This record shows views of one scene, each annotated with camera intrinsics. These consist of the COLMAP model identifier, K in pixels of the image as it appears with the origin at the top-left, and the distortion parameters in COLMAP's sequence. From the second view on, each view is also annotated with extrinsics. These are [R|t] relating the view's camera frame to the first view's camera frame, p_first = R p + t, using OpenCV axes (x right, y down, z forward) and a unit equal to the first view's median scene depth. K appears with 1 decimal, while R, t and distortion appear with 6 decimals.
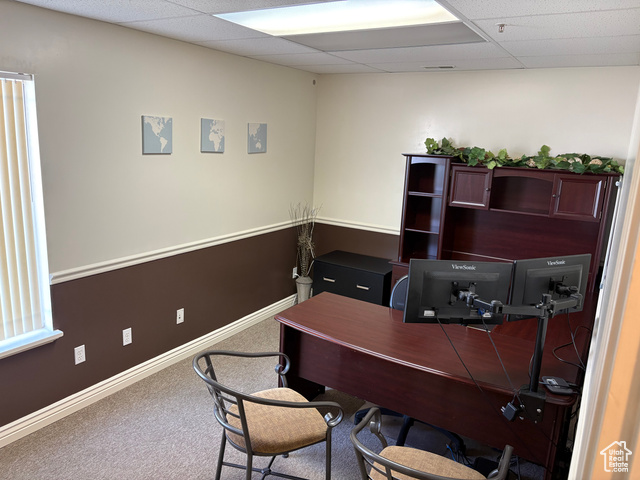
lens RADIAL K [[472.9, 0, 320.0], [0, 472.9, 240.0], [0, 0, 1]] dist [0.027476, -0.043852]
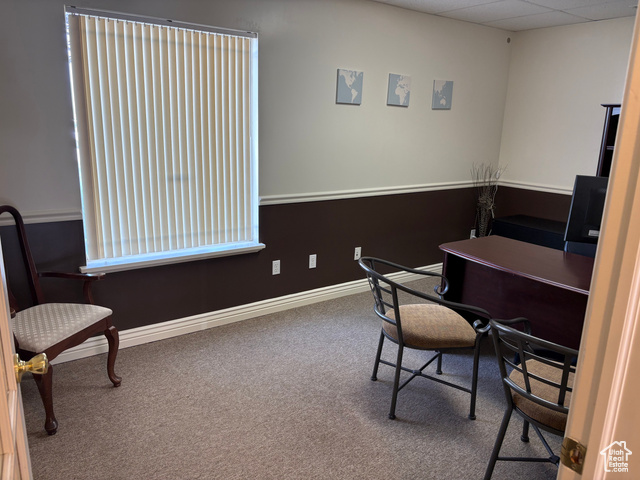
lens RADIAL K [[472.9, 0, 320.0], [0, 472.9, 240.0], [0, 0, 1]] dist [0.027476, -0.043852]
pose [[0.919229, 0.075064, -0.386501, 0.059941], [-0.071038, 0.997167, 0.024713, 0.122917], [0.387261, 0.004739, 0.921958, -0.075372]]
